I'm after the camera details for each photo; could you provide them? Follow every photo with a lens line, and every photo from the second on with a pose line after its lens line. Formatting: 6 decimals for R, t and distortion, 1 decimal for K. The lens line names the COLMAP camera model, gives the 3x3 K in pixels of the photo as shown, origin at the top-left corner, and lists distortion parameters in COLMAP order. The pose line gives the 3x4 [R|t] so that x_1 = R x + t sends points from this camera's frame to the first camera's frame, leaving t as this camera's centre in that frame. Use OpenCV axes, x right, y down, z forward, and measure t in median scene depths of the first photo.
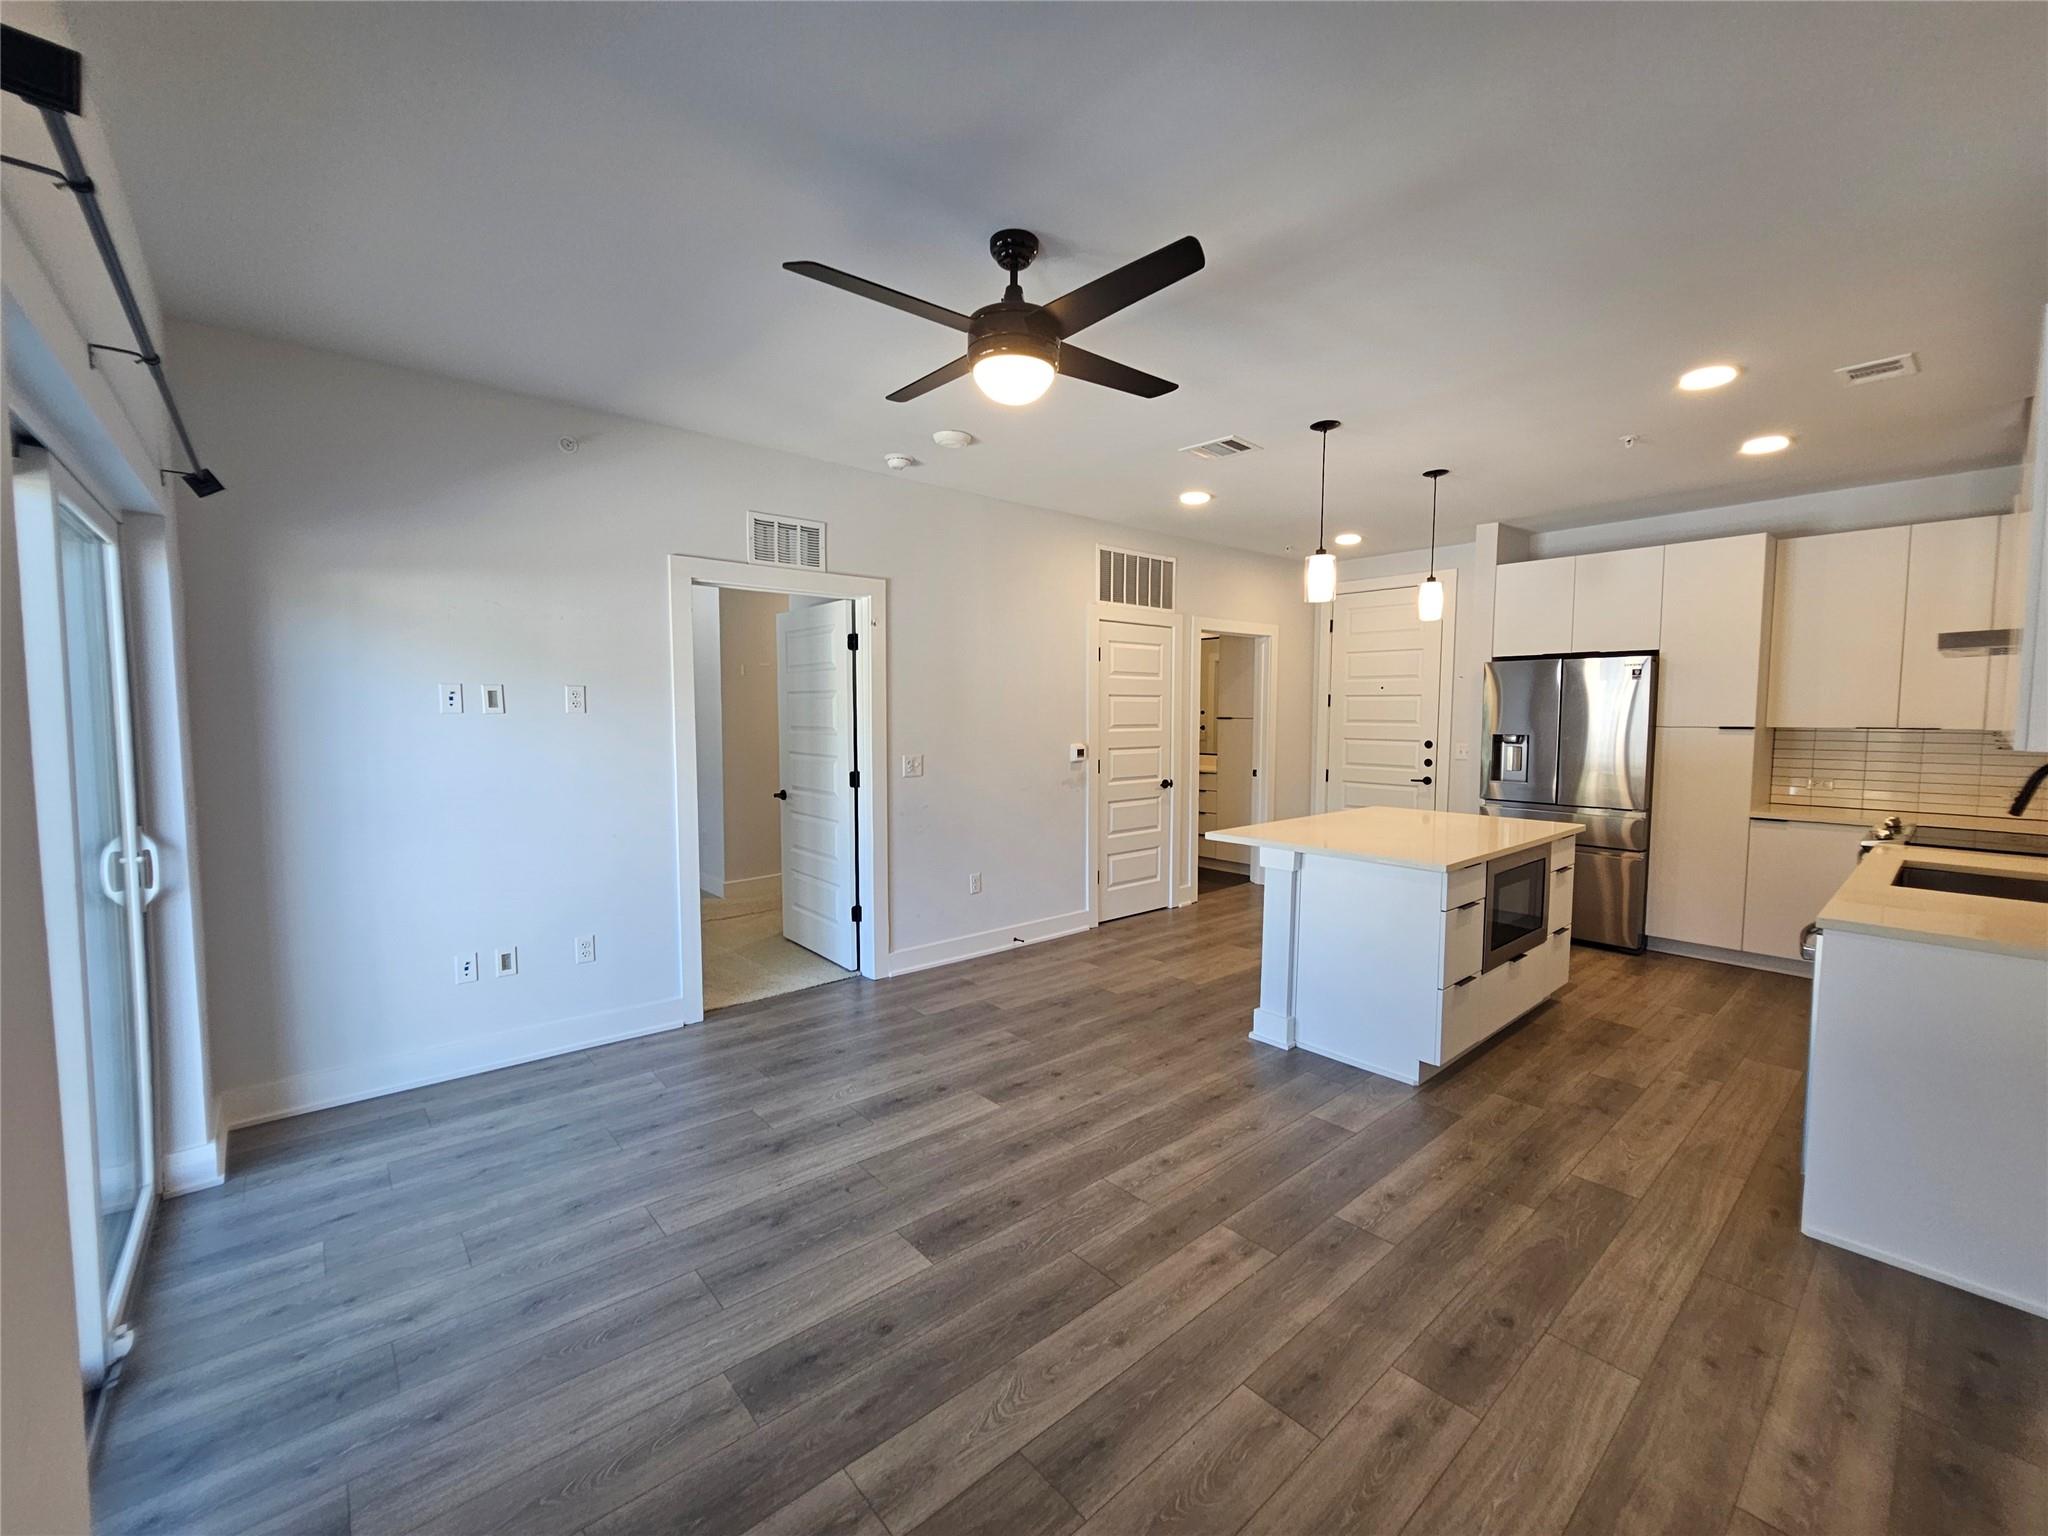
lens RADIAL K [[842.4, 0, 1030.4], [0, 842.4, 765.7], [0, 0, 1]] dist [-0.001355, -0.000494]
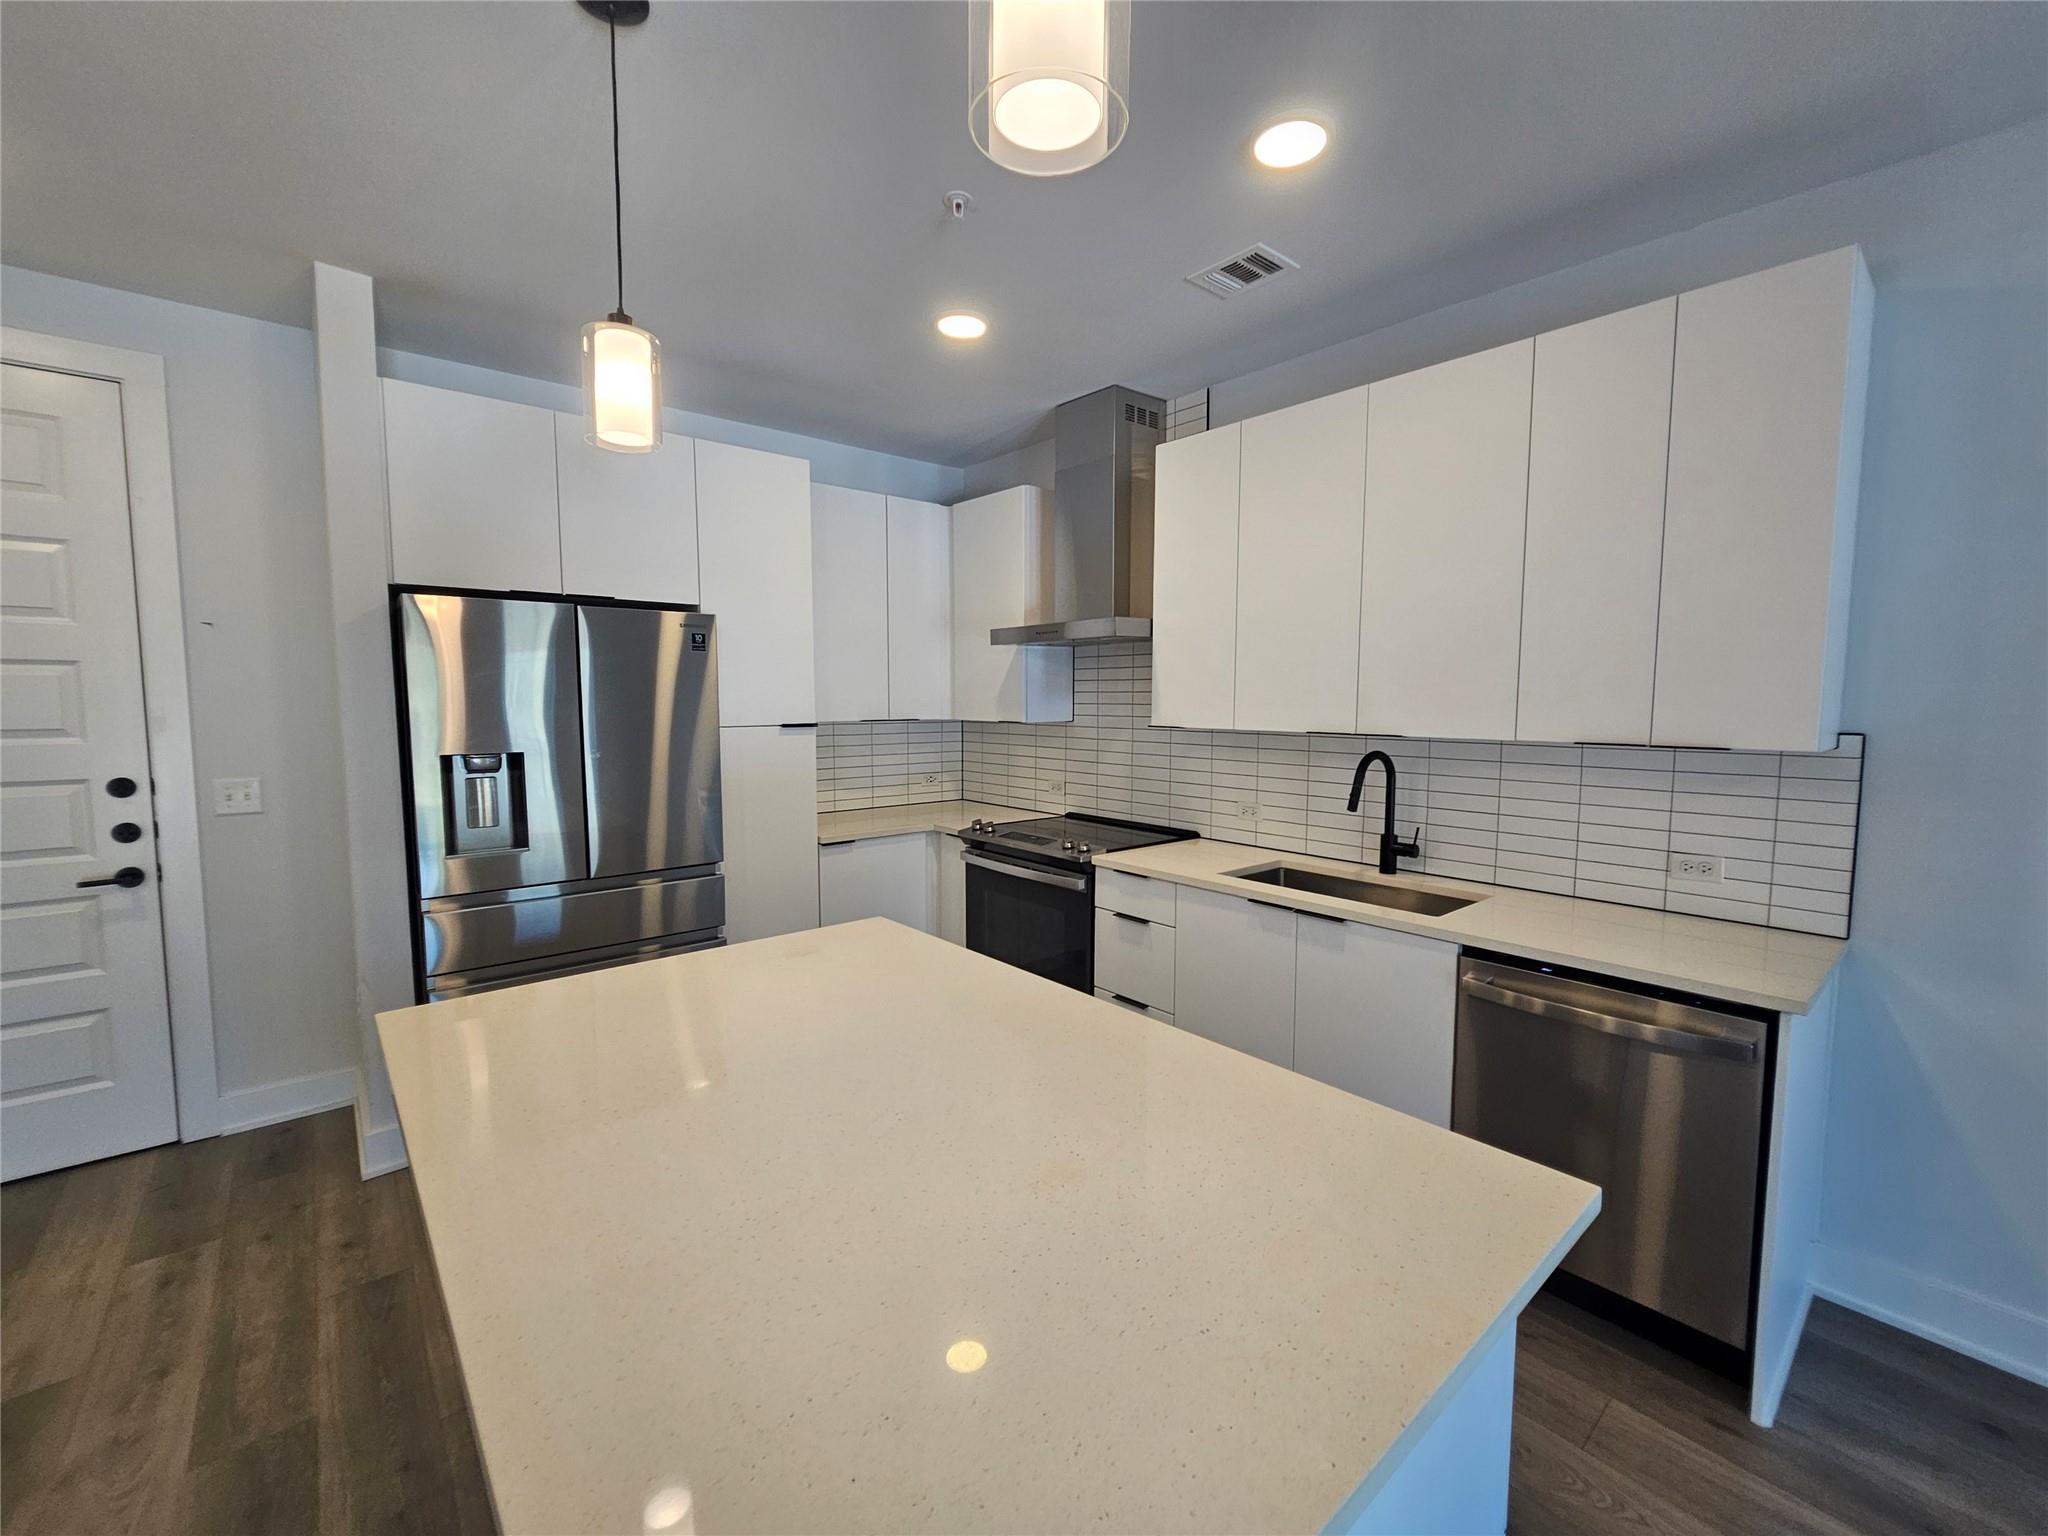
lens RADIAL K [[842.4, 0, 1022.9], [0, 842.4, 766.6], [0, 0, 1]] dist [-0.001355, -0.000494]
pose [[0.013161, -0.083543, 0.996417, 0.130593], [0.064228, 0.994516, 0.082536, -0.062863], [-0.997848, 0.062912, 0.018455, 0.883454]]
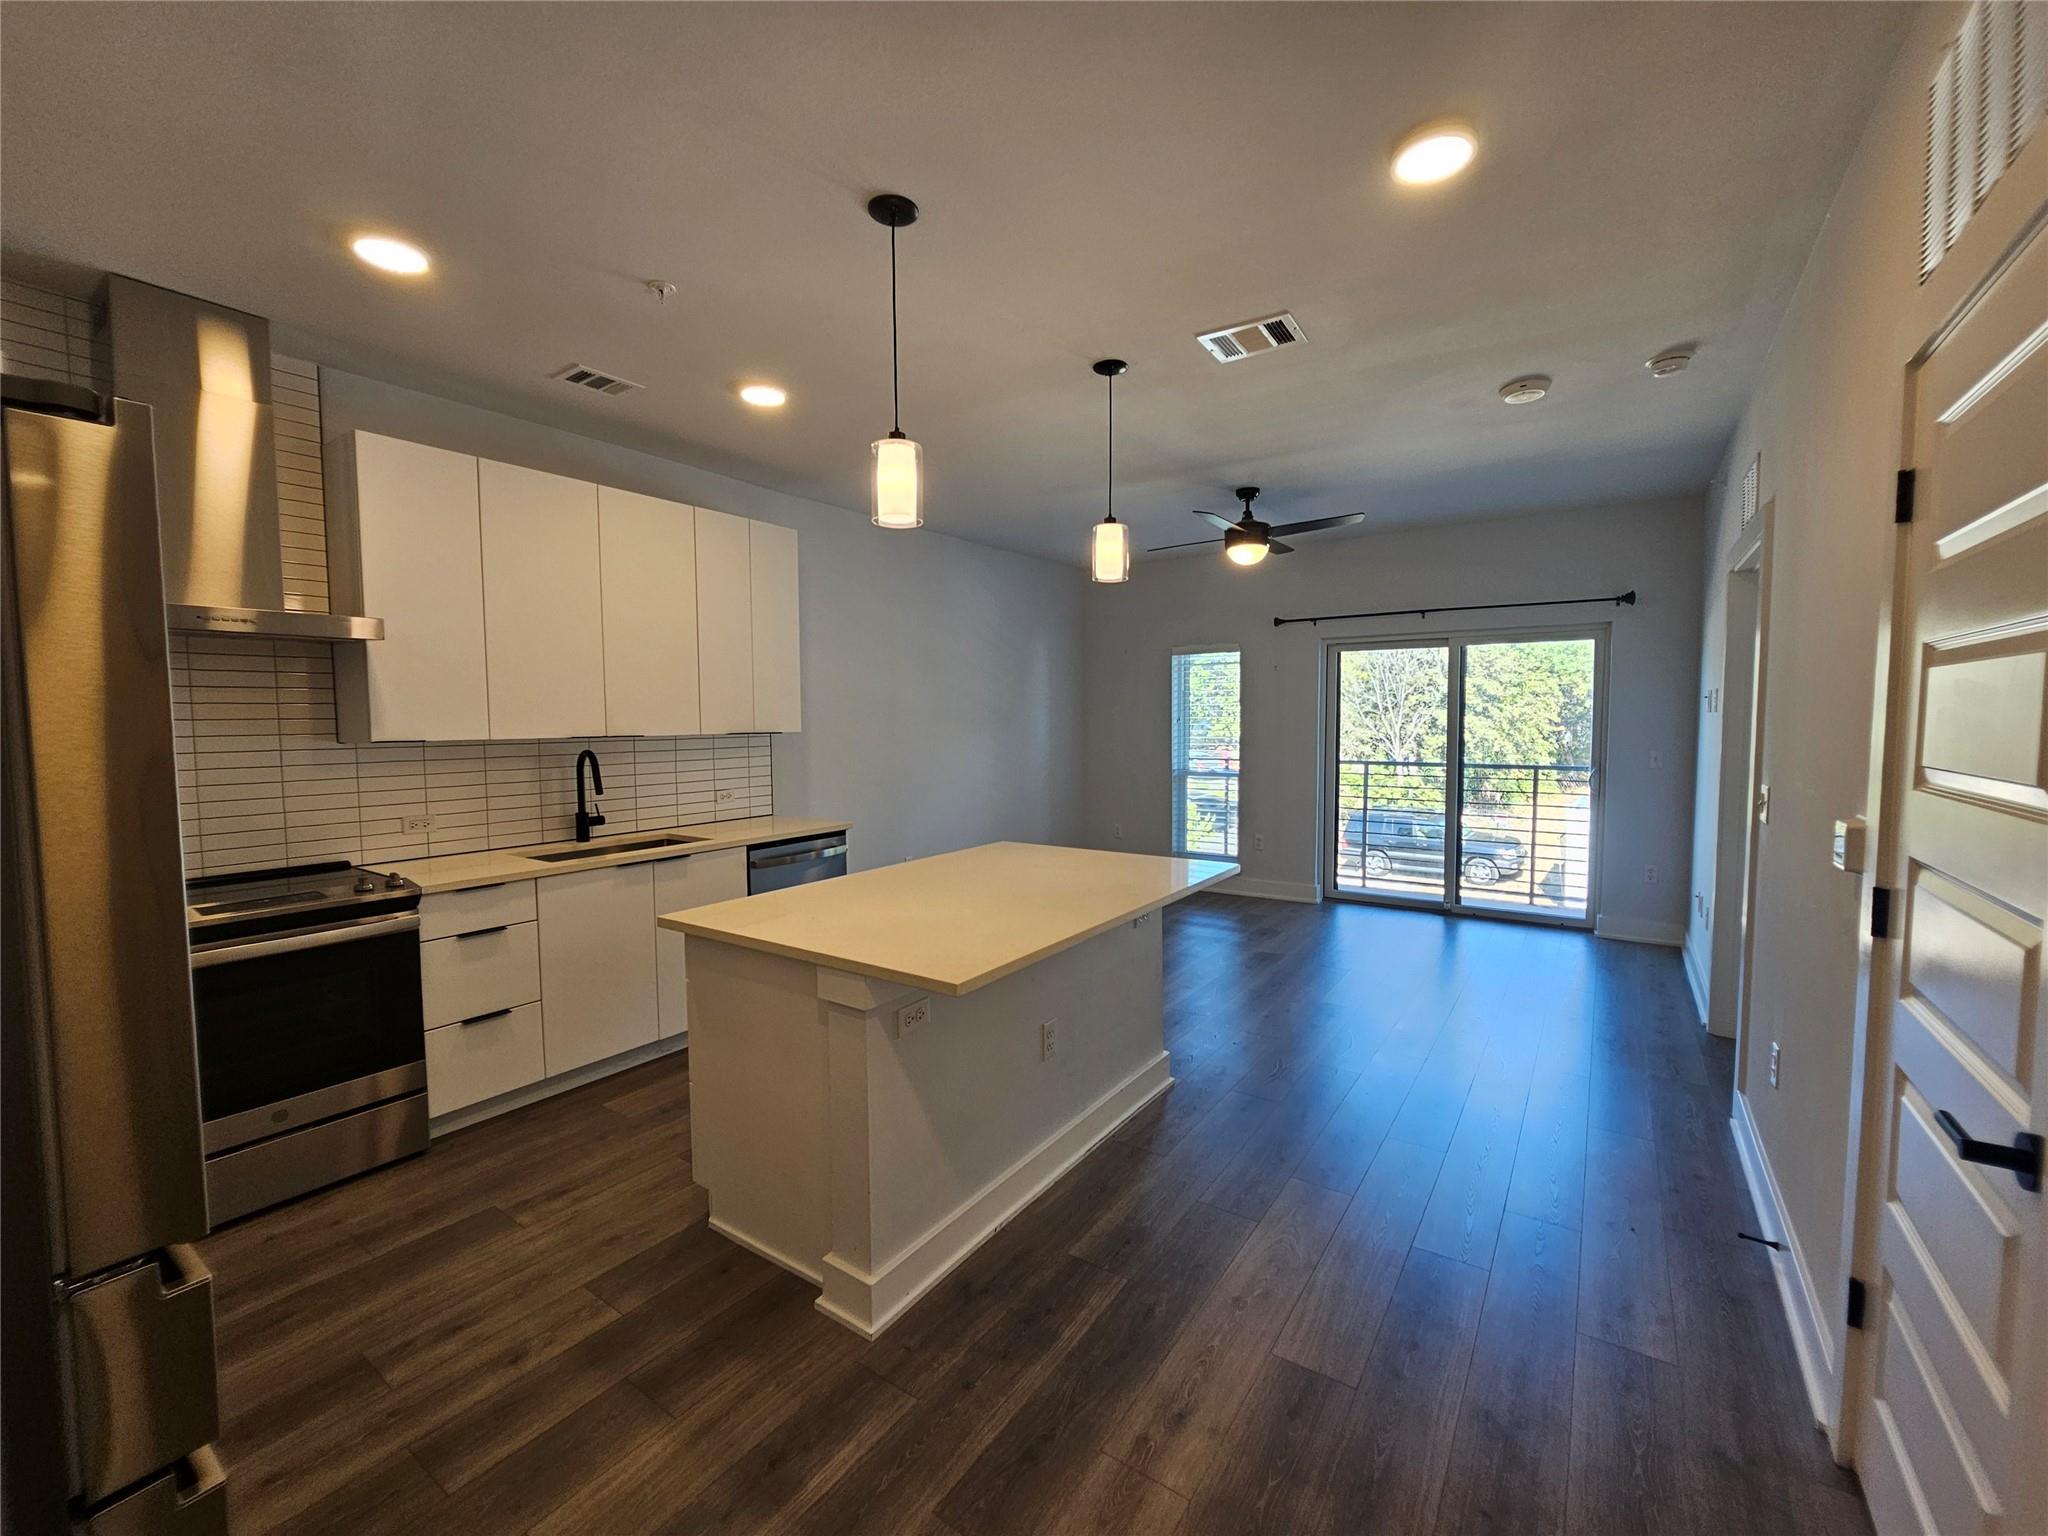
lens RADIAL K [[842.4, 0, 1024.0], [0, 842.4, 760.7], [0, 0, 1]] dist [-0.001355, -0.000494]
pose [[-0.971270, 0.018159, -0.237285, 0.545908], [-0.010740, 0.992724, 0.119933, -0.102313], [0.237736, 0.119036, -0.964008, 1.569679]]
